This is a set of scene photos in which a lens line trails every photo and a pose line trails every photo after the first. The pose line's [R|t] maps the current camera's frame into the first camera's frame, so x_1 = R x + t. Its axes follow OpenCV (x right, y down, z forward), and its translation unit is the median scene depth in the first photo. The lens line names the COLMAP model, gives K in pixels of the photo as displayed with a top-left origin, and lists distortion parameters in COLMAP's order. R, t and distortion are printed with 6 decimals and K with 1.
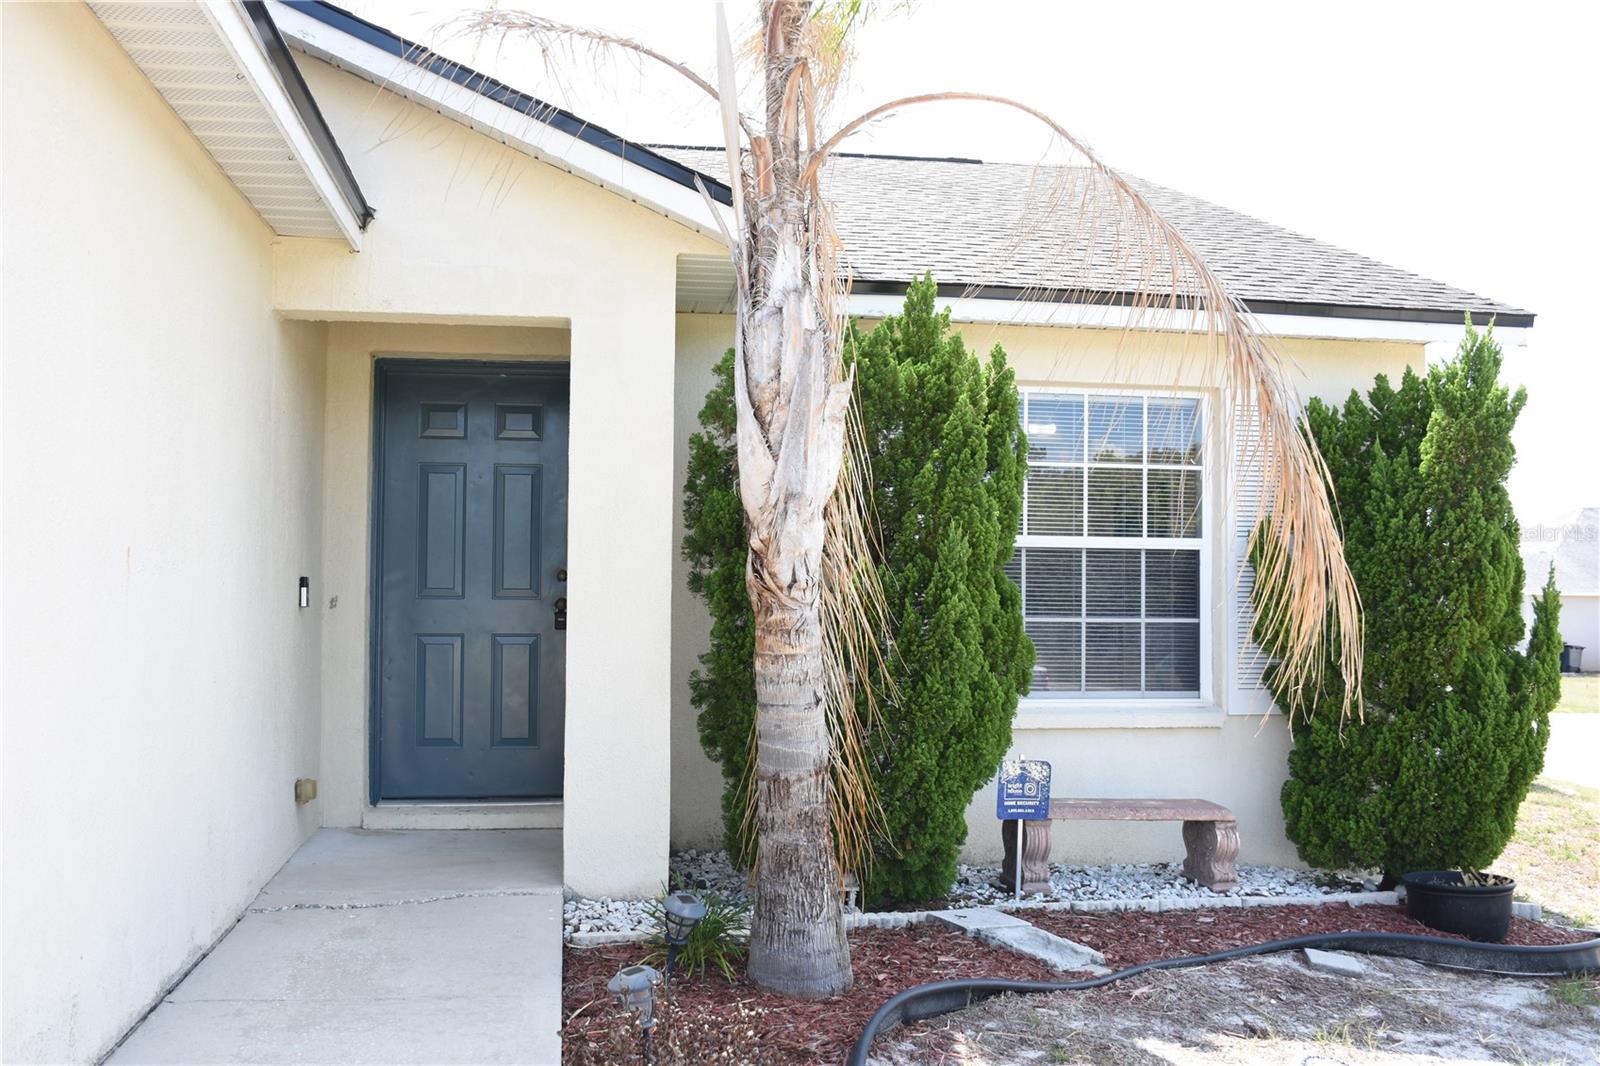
lens RADIAL K [[1426.9, 0, 800.0], [0, 1426.9, 533.0], [0, 0, 1]] dist [-0.003182, -0.170024]
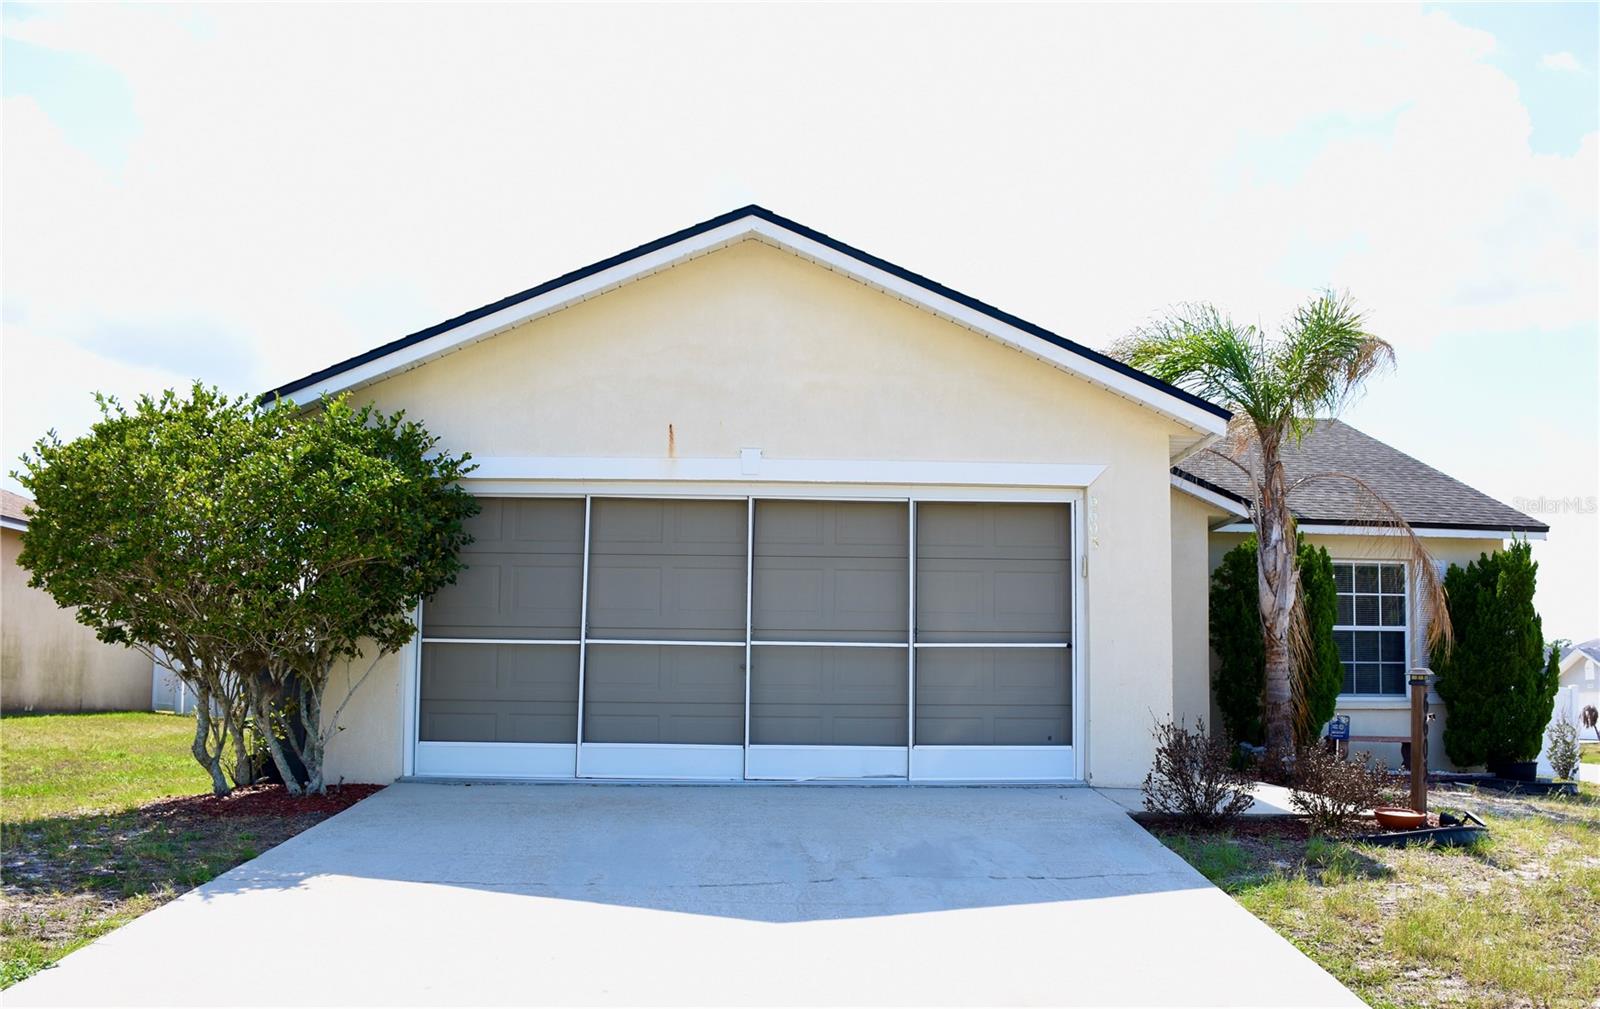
lens RADIAL K [[1297.2, 0, 802.1], [0, 1297.2, 603.7], [0, 0, 1]] dist [-0.138369, -0.002606]
pose [[0.990265, -0.009343, -0.138882, -0.443707], [0.005111, 0.999513, -0.030796, 0.028716], [0.139102, 0.029786, 0.989830, -1.257805]]
